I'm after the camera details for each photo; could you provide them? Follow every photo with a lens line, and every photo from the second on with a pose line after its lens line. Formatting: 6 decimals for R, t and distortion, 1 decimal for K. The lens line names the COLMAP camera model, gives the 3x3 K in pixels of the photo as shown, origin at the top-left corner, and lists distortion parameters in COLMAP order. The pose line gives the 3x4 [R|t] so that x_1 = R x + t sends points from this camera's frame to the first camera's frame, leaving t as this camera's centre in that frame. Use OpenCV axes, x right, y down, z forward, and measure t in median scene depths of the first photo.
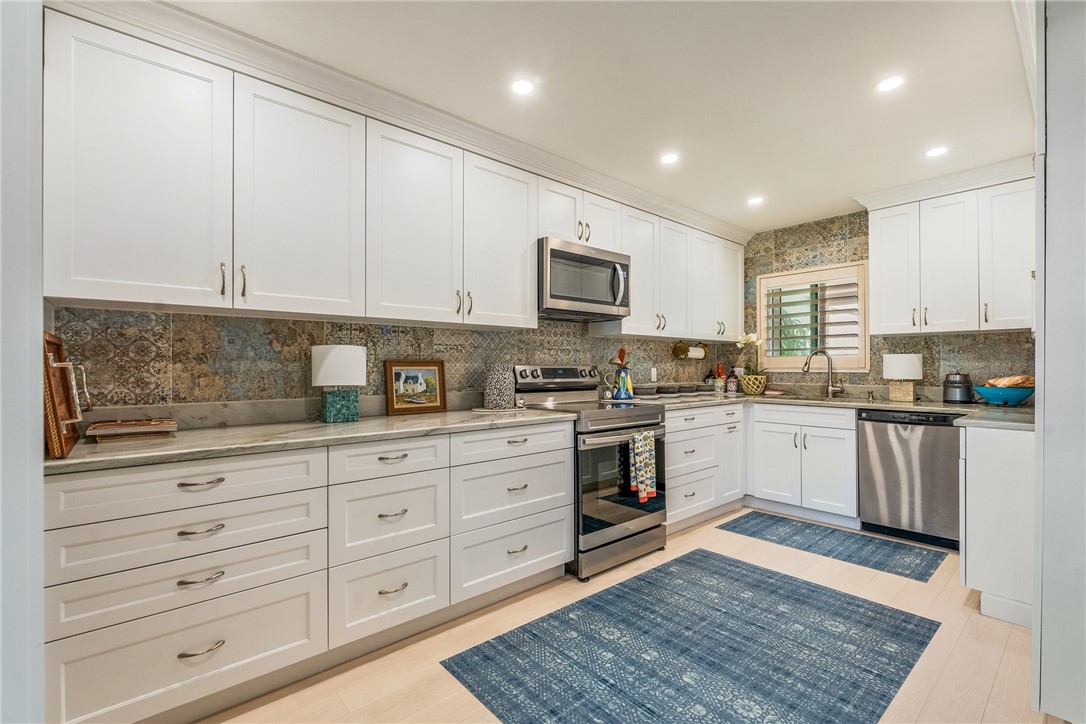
lens RADIAL K [[487.1, 0, 542.5], [0, 487.1, 364.9], [0, 0, 1]] dist [-0.005107, 0.000854]
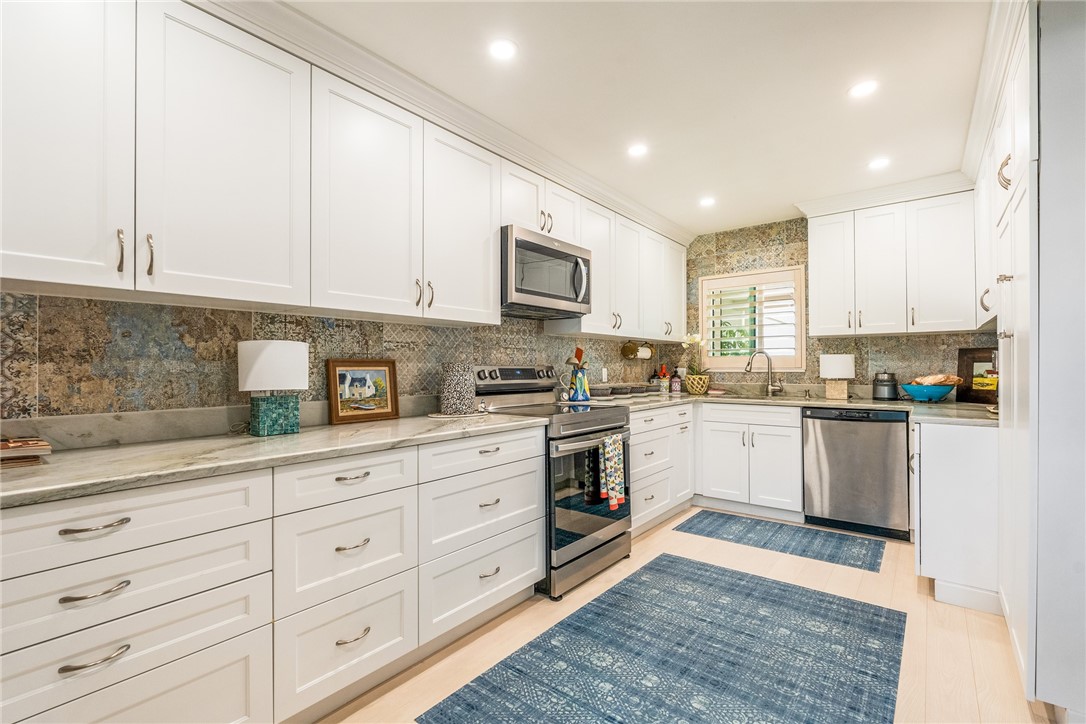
lens RADIAL K [[487.1, 0, 543.9], [0, 487.1, 364.3], [0, 0, 1]] dist [-0.005107, 0.000854]
pose [[0.983017, -0.000682, 0.183511, -0.107506], [0.001217, 0.999995, -0.002802, 0.001750], [-0.183508, 0.002978, 0.983014, 0.099703]]
